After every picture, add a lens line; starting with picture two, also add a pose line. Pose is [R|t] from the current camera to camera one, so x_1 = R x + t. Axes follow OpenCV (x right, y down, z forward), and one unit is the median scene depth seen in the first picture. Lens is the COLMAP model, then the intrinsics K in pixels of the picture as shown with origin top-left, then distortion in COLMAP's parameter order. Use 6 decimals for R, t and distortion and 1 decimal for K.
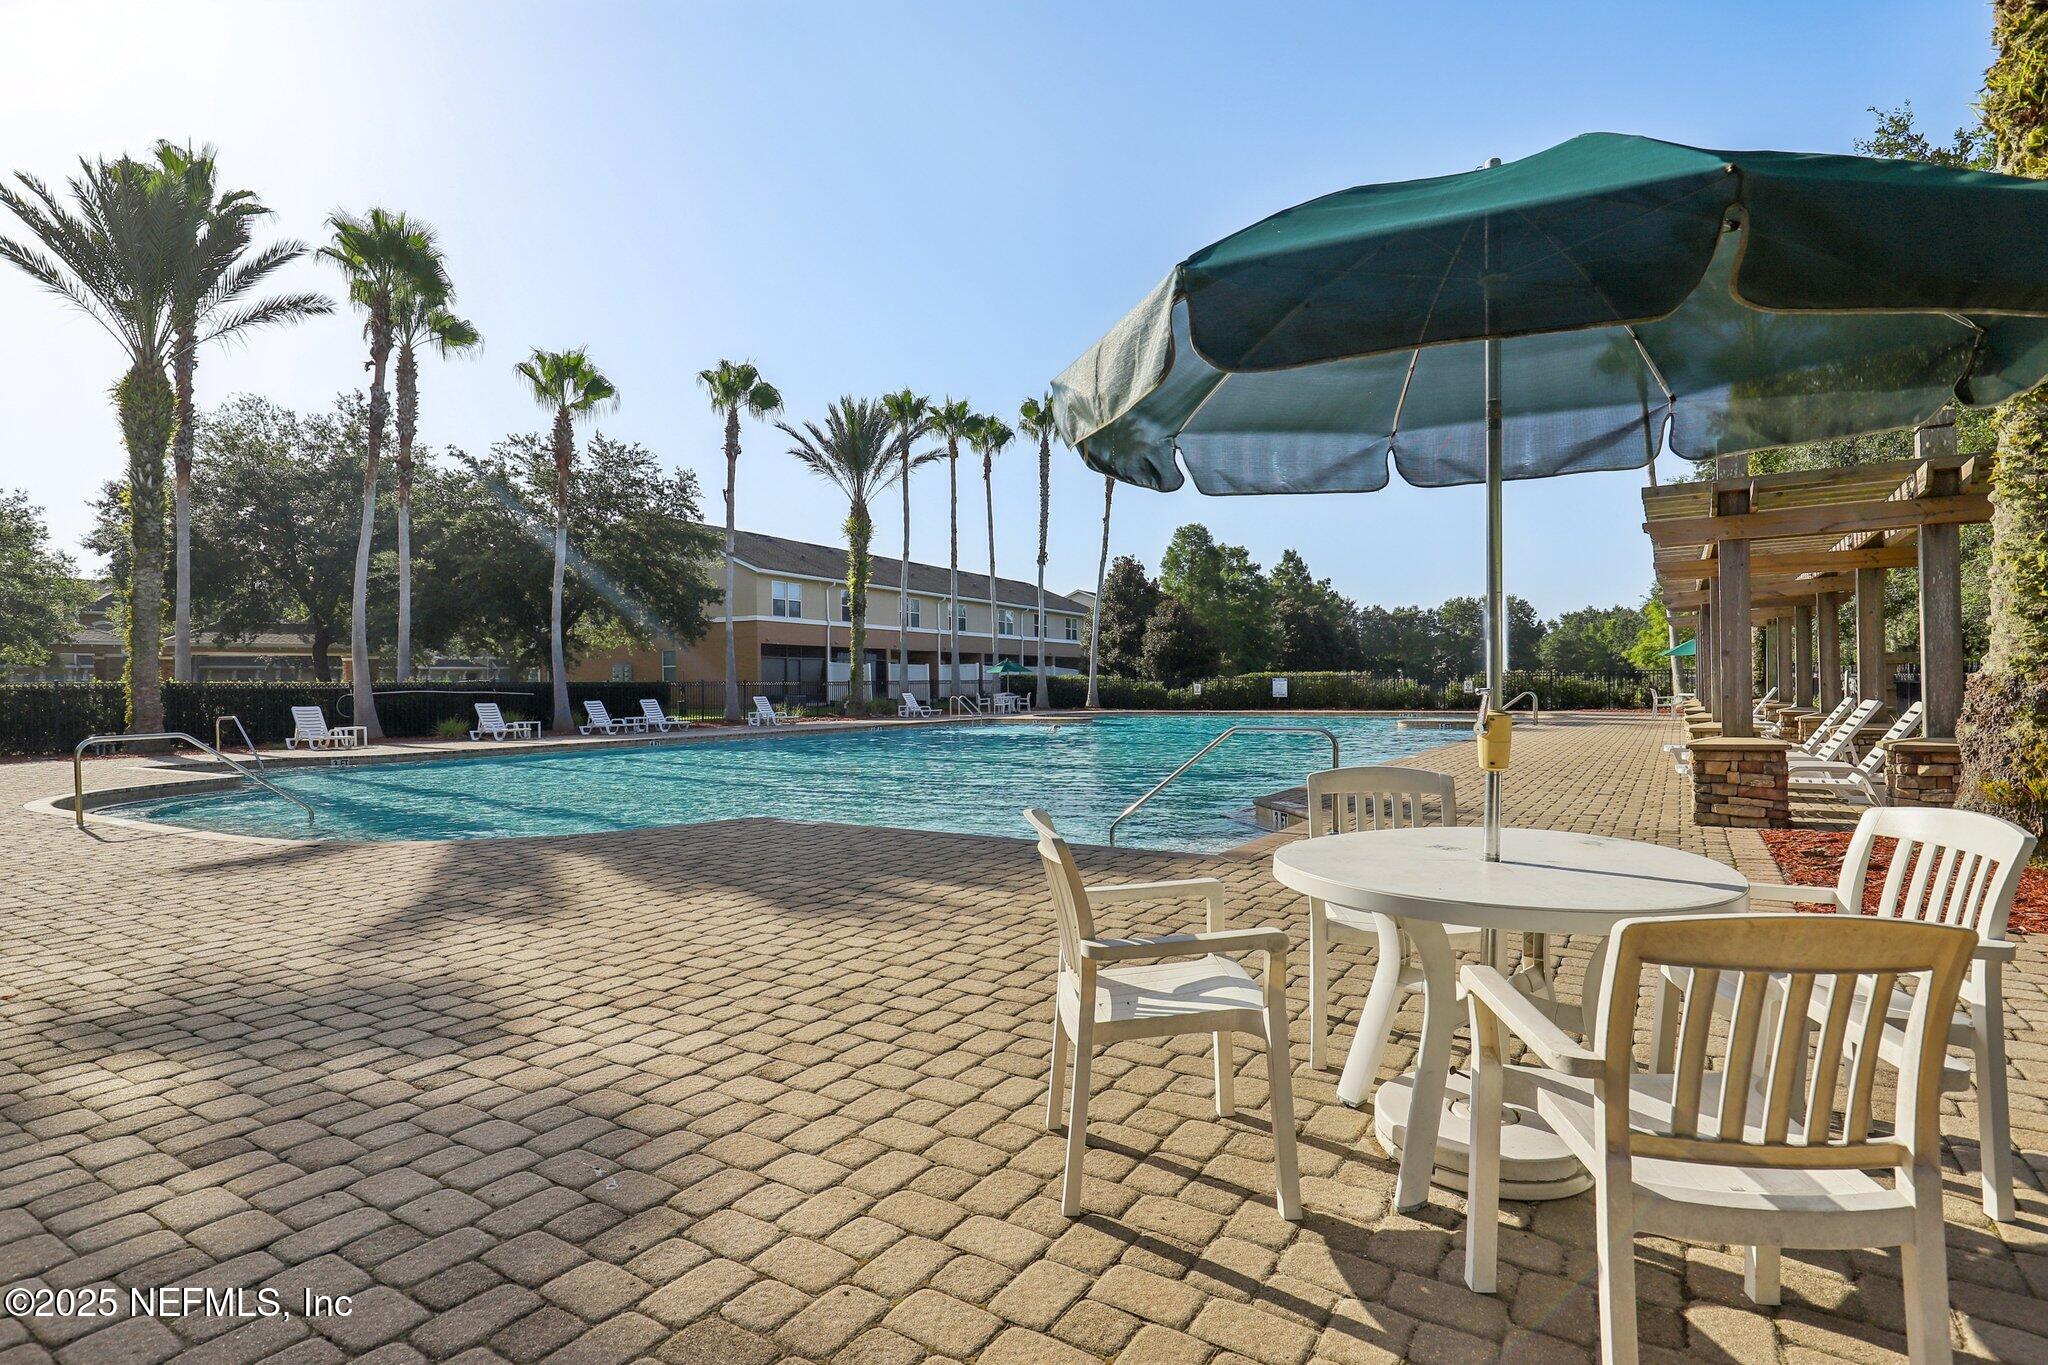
lens RADIAL K [[1037.3, 0, 1043.9], [0, 1037.3, 680.3], [0, 0, 1]] dist [-0.000031, 0.000113]
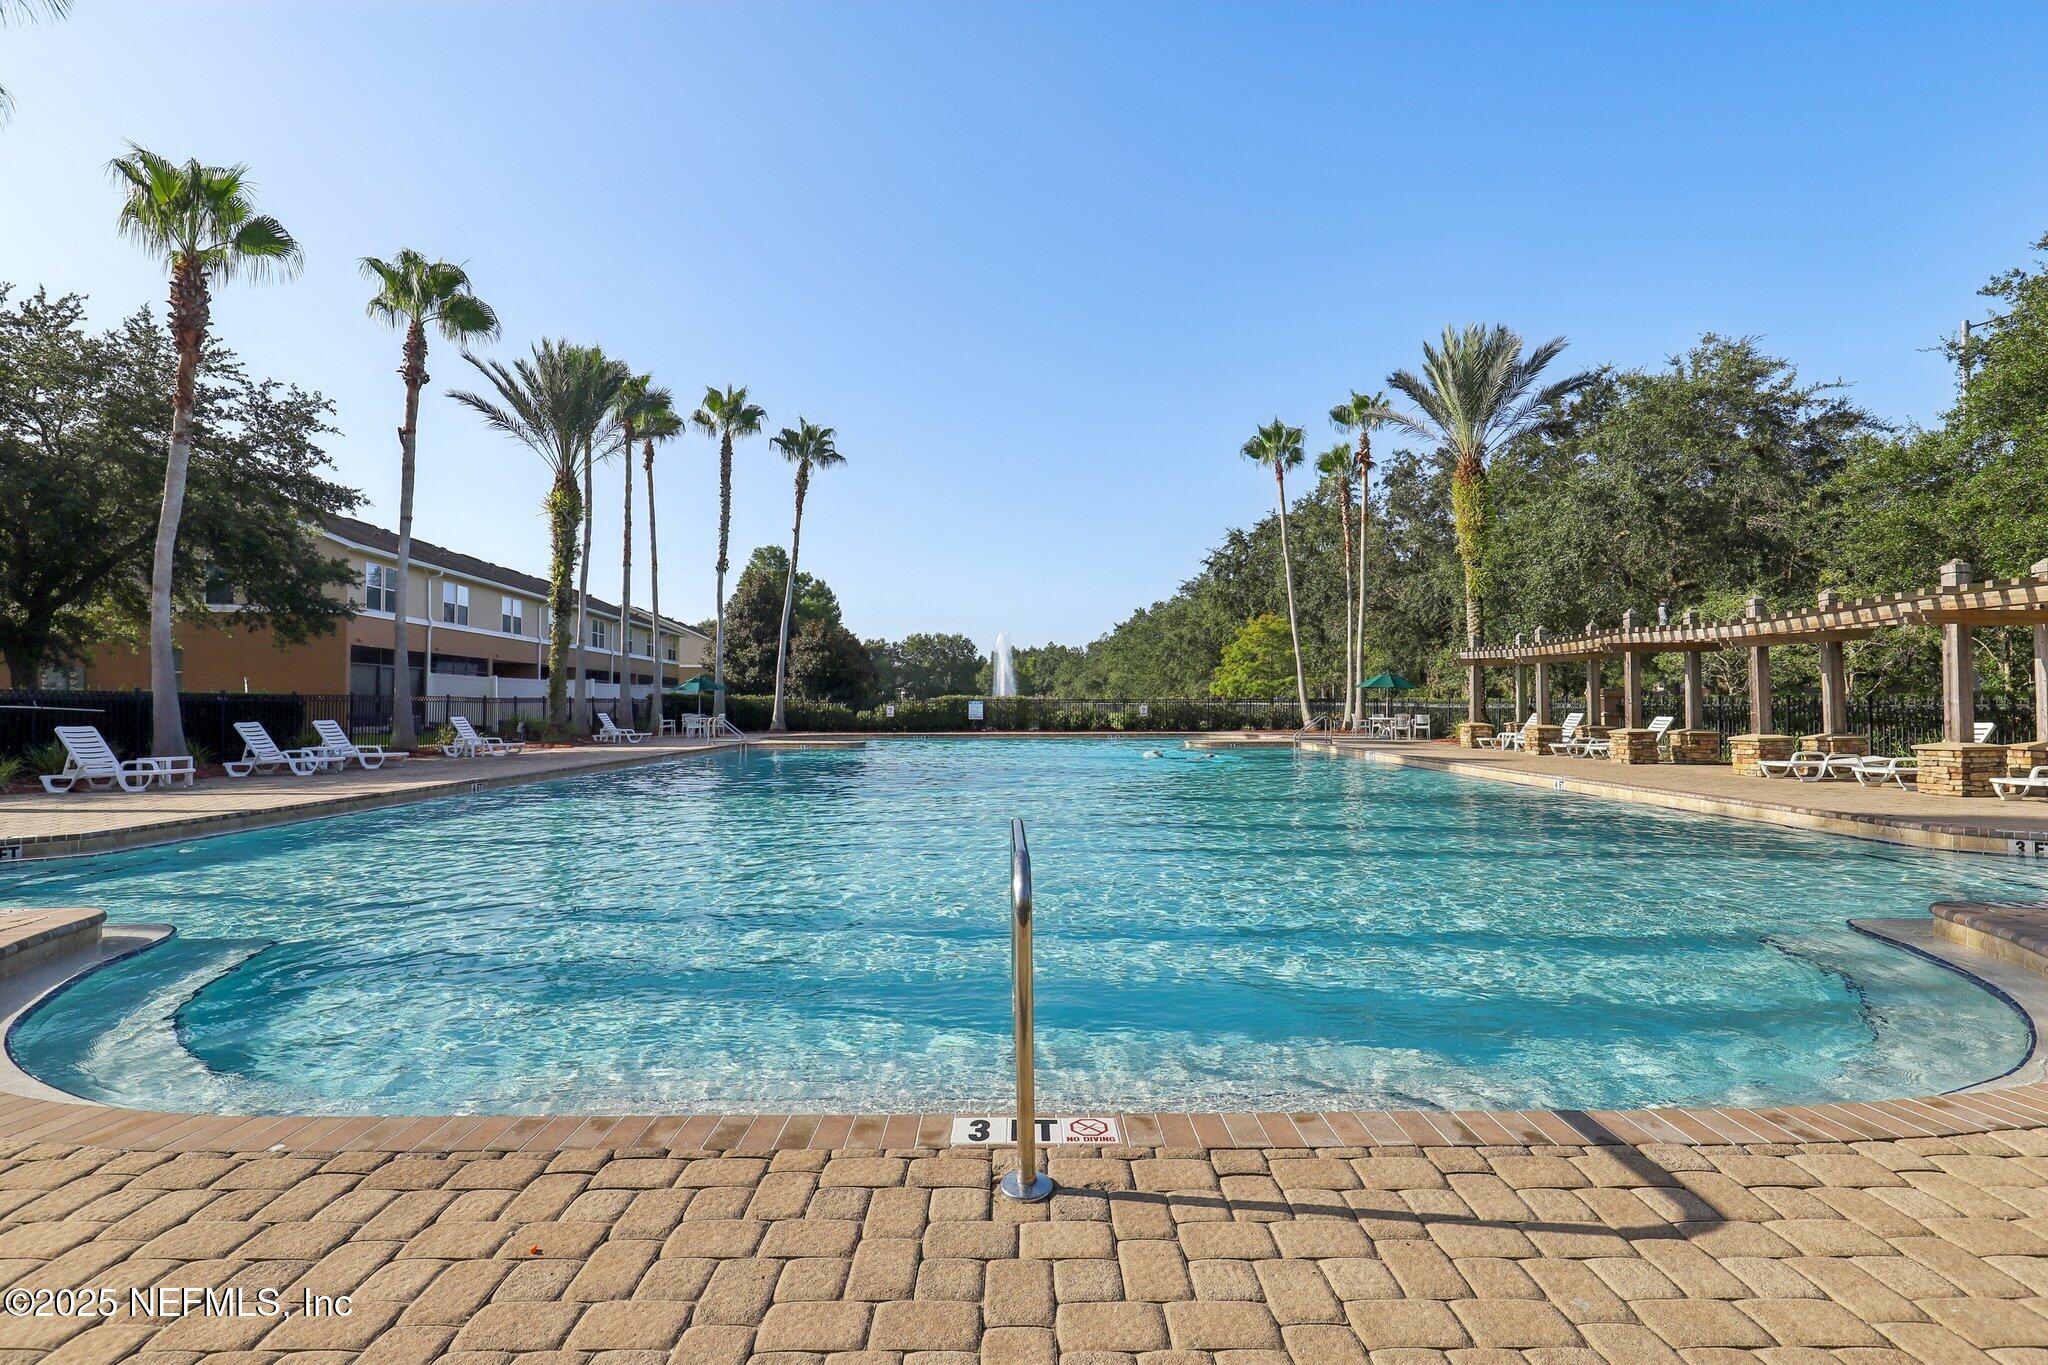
lens RADIAL K [[940.0, 0, 1033.2], [0, 940.0, 703.1], [0, 0, 1]] dist [-0.012033, 0.000133]
pose [[0.827854, 0.013159, 0.560789, -0.242169], [-0.013387, 0.999904, -0.003700, 0.002252], [-0.560783, -0.004444, 0.827951, 0.171845]]
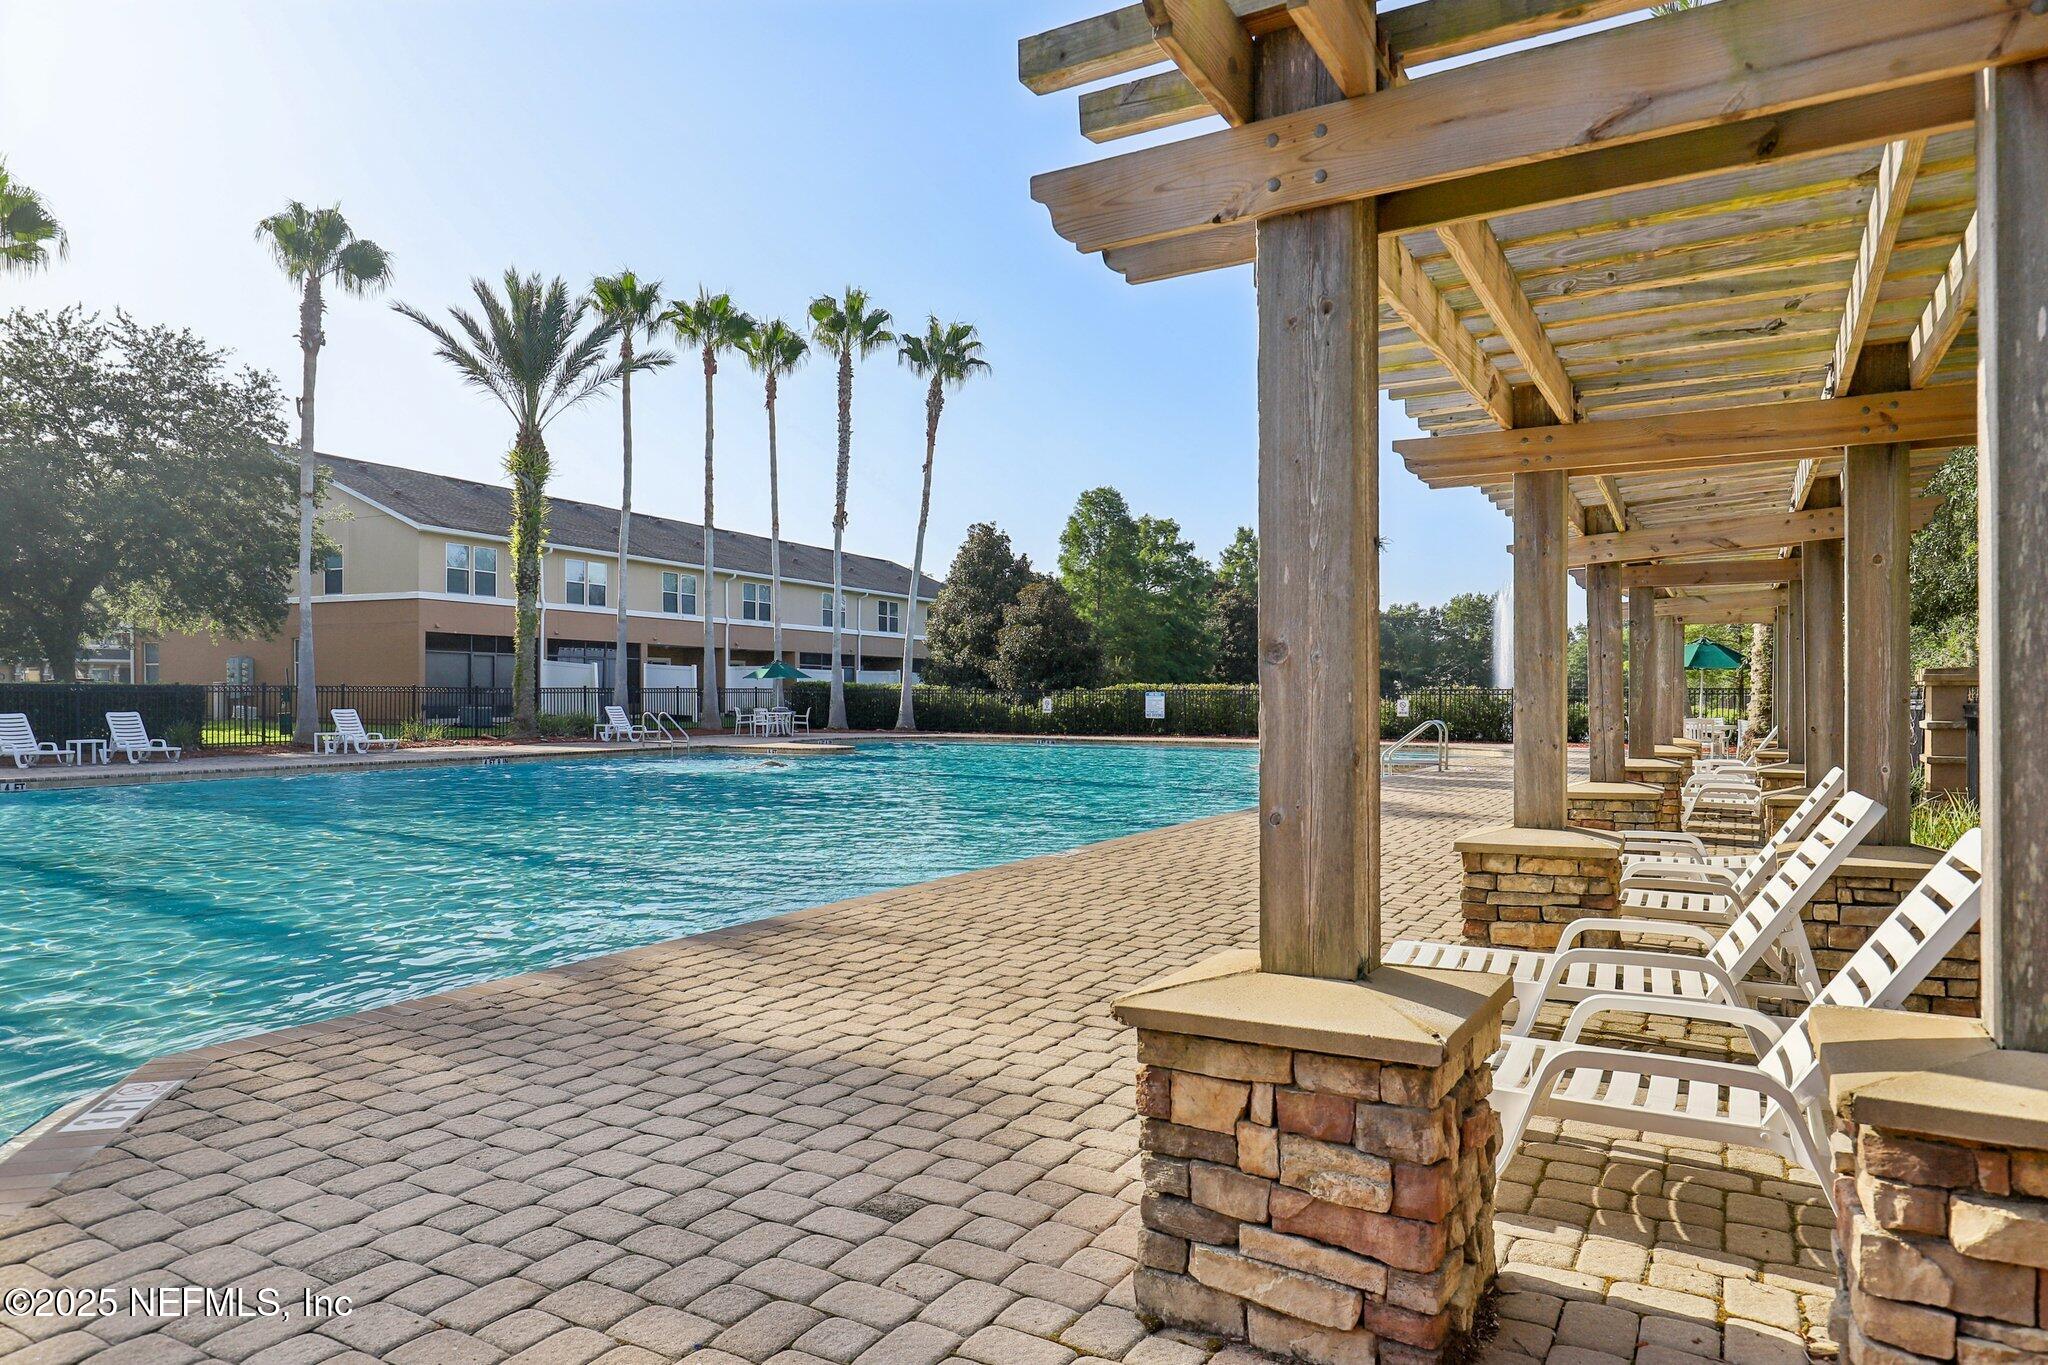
lens RADIAL K [[1249.4, 0, 1073.5], [0, 1249.4, 677.2], [0, 0, 1]] dist [0.008145, 0.004291]
pose [[0.998296, 0.015082, 0.056371, 0.115591], [-0.014573, 0.999849, -0.009422, -0.003225], [-0.056505, 0.008584, 0.998365, 0.134495]]
